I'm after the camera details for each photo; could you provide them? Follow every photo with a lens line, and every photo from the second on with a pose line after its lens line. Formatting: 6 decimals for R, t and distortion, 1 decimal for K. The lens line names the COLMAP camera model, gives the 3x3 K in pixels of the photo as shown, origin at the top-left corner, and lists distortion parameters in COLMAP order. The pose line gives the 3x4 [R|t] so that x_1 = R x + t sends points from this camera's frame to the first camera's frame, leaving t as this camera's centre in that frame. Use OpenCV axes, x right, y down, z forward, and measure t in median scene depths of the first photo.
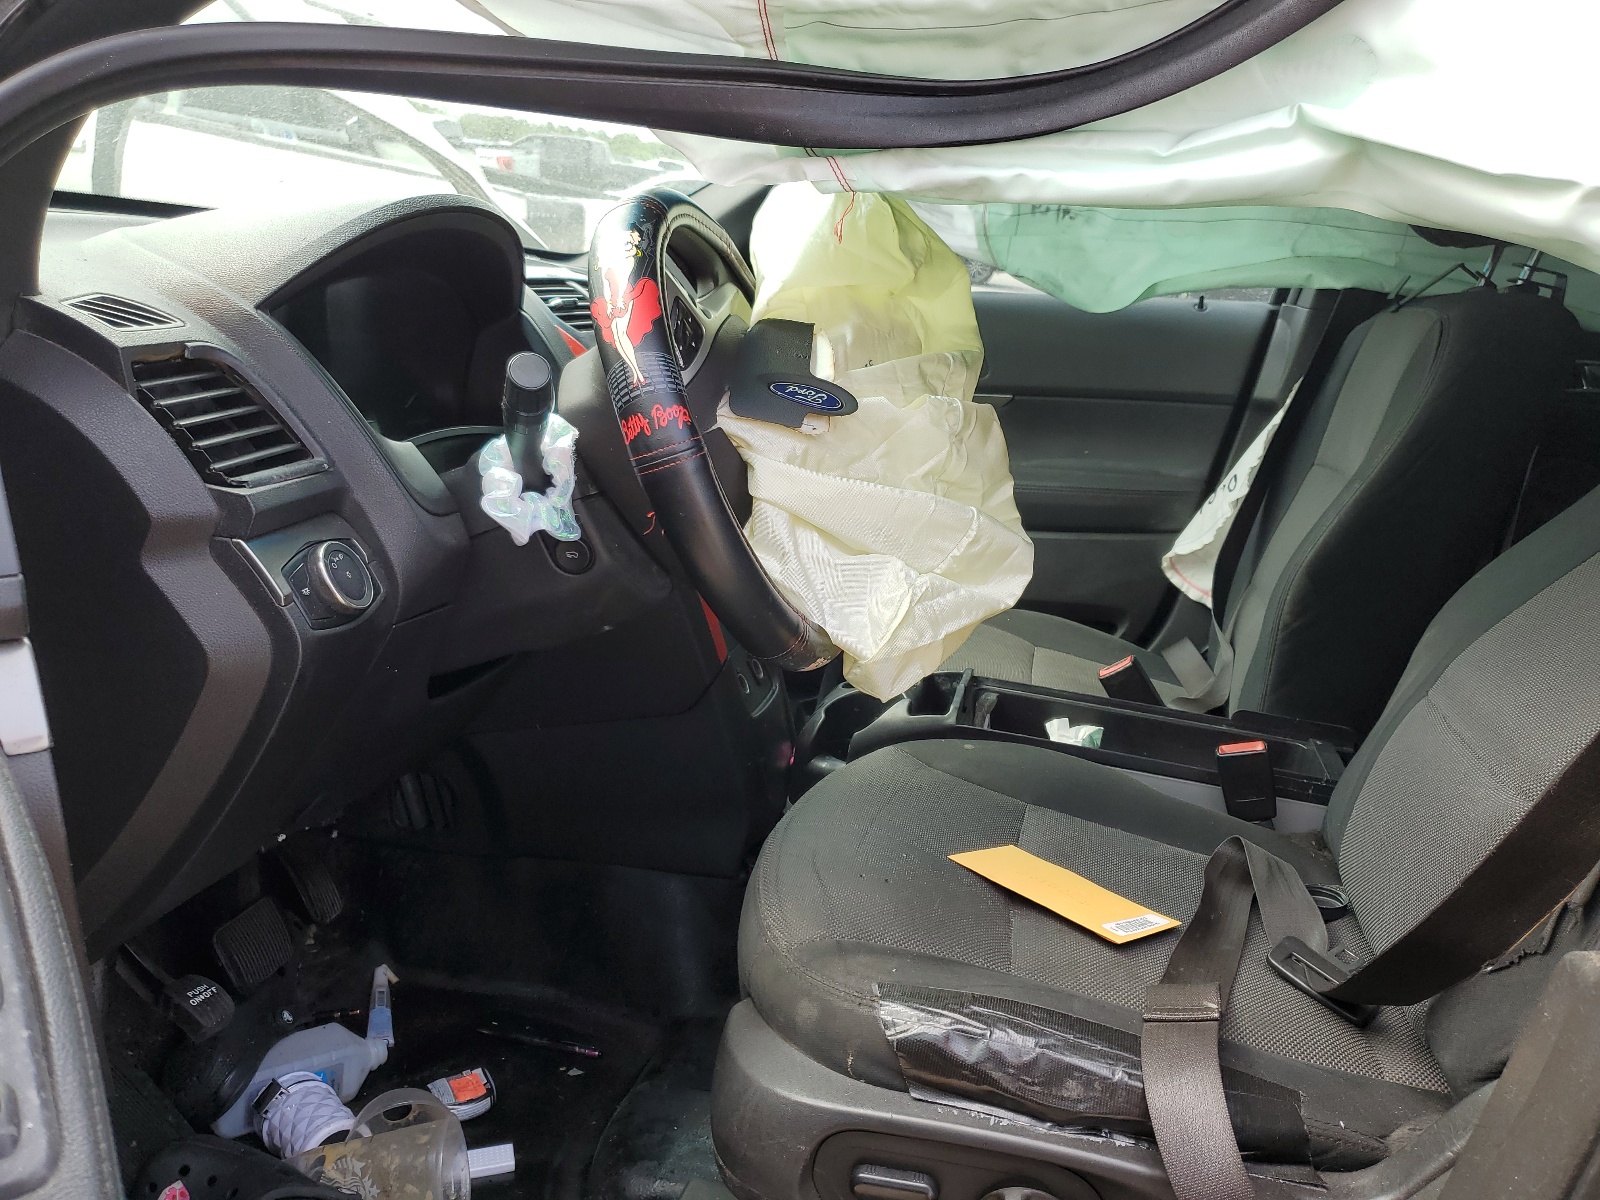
lens RADIAL K [[1202.9, 0, 801.6], [0, 1202.9, 580.4], [0, 0, 1]] dist [0.120369, -0.152168]
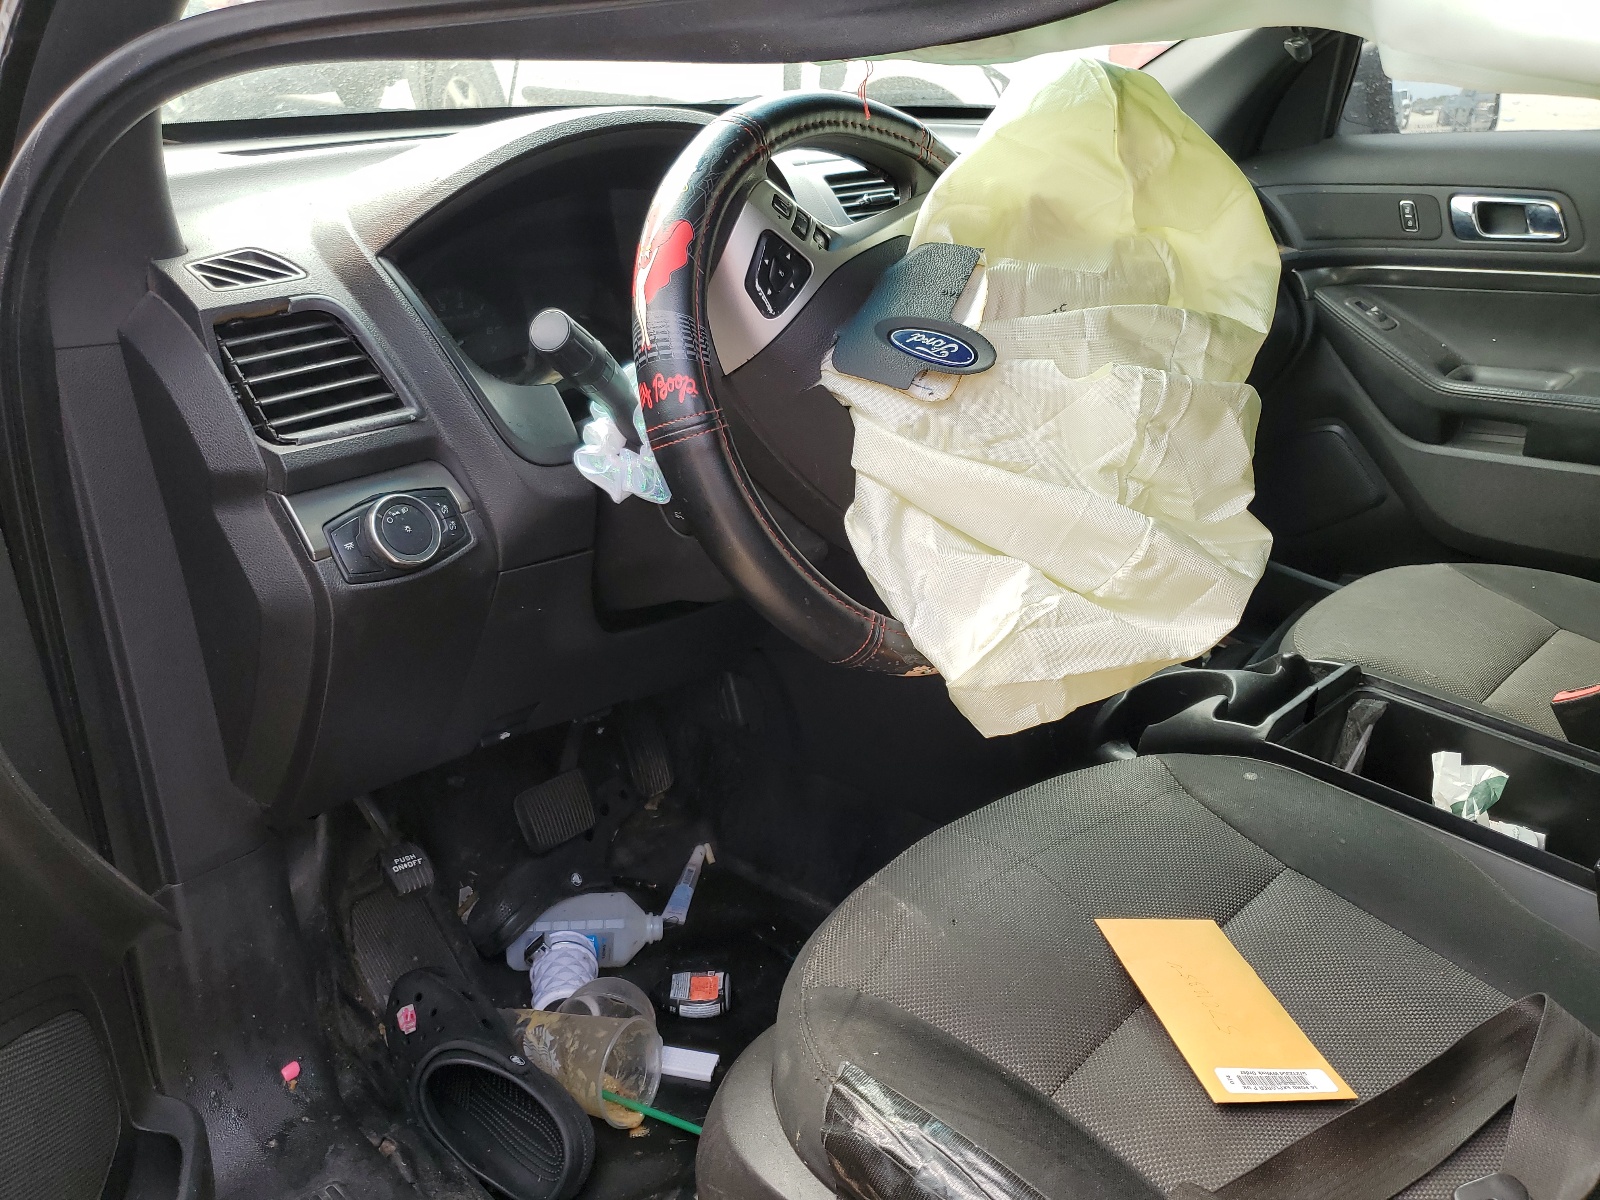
lens RADIAL K [[1242.1, 0, 800.0], [0, 1242.1, 600.0], [0, 0, 1]] dist [-0.006095, -0.003174]
pose [[0.862850, 0.141122, -0.485359, 0.361281], [-0.073298, 0.985018, 0.156097, -0.112729], [0.500116, -0.099113, 0.860267, 0.228543]]
